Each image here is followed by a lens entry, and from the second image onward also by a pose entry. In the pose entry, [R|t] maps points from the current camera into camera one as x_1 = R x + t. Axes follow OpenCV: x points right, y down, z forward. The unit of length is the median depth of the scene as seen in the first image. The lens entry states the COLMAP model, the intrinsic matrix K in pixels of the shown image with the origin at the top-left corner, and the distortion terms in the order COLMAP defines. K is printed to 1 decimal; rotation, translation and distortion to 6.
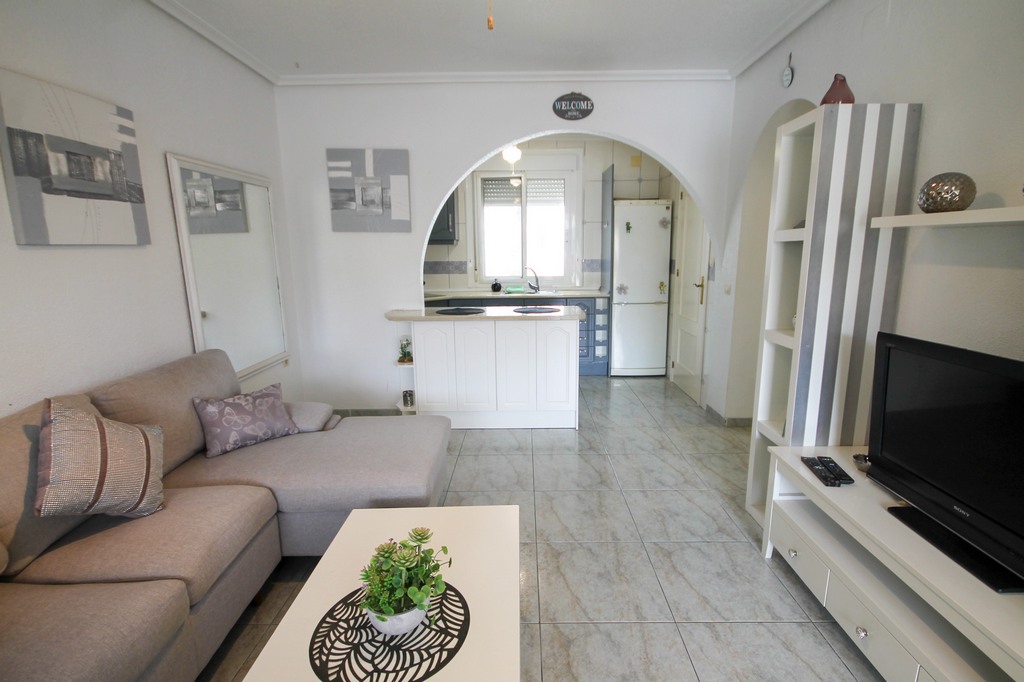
lens RADIAL K [[481.3, 0, 519.9], [0, 481.3, 343.6], [0, 0, 1]] dist [0.003690, -0.006163]
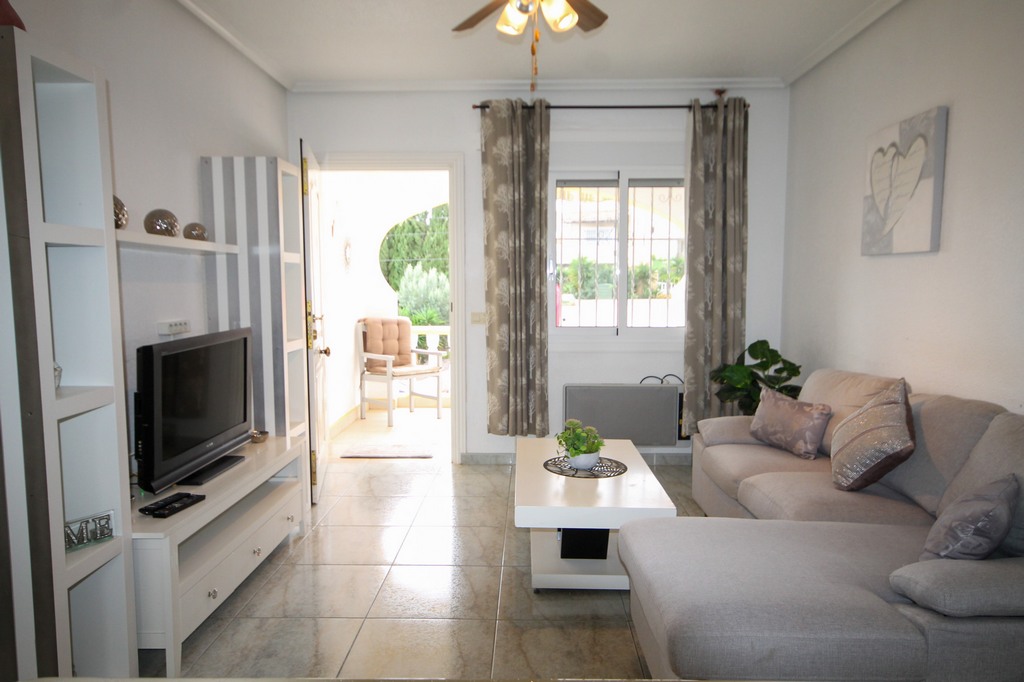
lens RADIAL K [[683.2, 0, 511.2], [0, 683.2, 345.5], [0, 0, 1]] dist [-0.001854, 0.025921]
pose [[-0.999599, 0.013368, 0.024972, -0.017509], [0.019868, 0.959273, 0.281781, -0.204519], [-0.020188, 0.282164, -0.959154, 1.148157]]
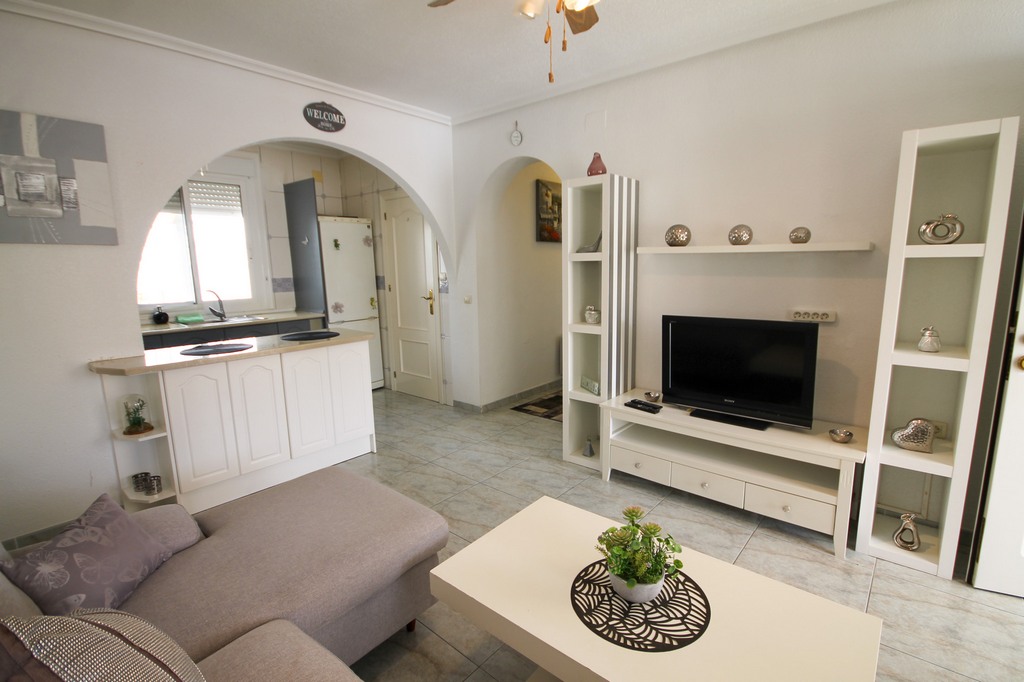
lens RADIAL K [[481.3, 0, 517.3], [0, 481.3, 344.9], [0, 0, 1]] dist [0.003690, -0.006163]
pose [[0.641024, -0.131384, 0.756192, -0.419205], [0.152506, 0.987398, 0.042276, -0.034368], [-0.752217, 0.088224, 0.652982, 0.139874]]
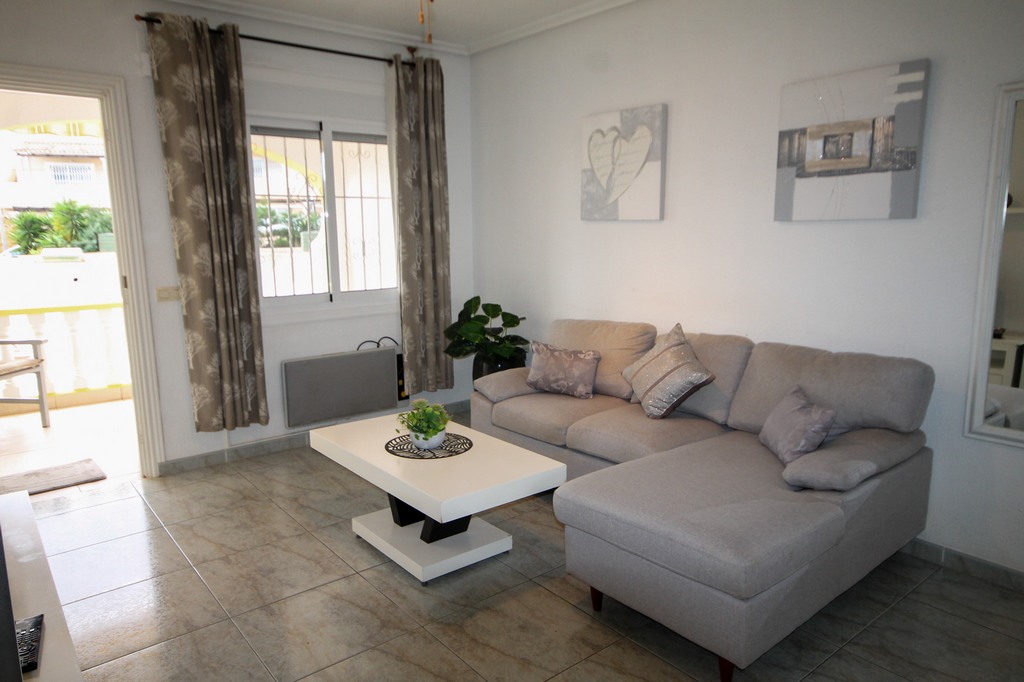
lens RADIAL K [[683.2, 0, 512.1], [0, 683.2, 347.9], [0, 0, 1]] dist [-0.001854, 0.025921]
pose [[-0.776860, 0.134304, -0.615183, 0.341046], [-0.099763, 0.938396, 0.330848, -0.209957], [0.621720, 0.318395, -0.715604, 0.977947]]
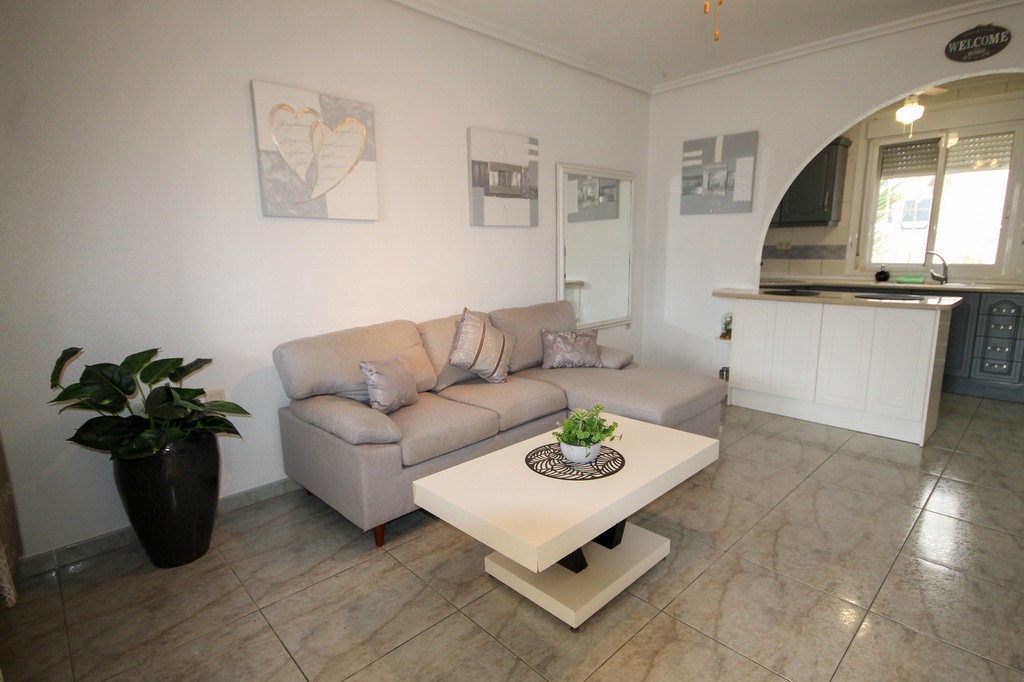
lens RADIAL K [[520.6, 0, 520.5], [0, 520.6, 339.9], [0, 0, 1]] dist [0.013113, -0.003696]
pose [[0.701698, 0.126015, -0.701242, 0.251328], [-0.131957, 0.990192, 0.045898, 0.051123], [0.700148, 0.060328, 0.711445, -0.115146]]
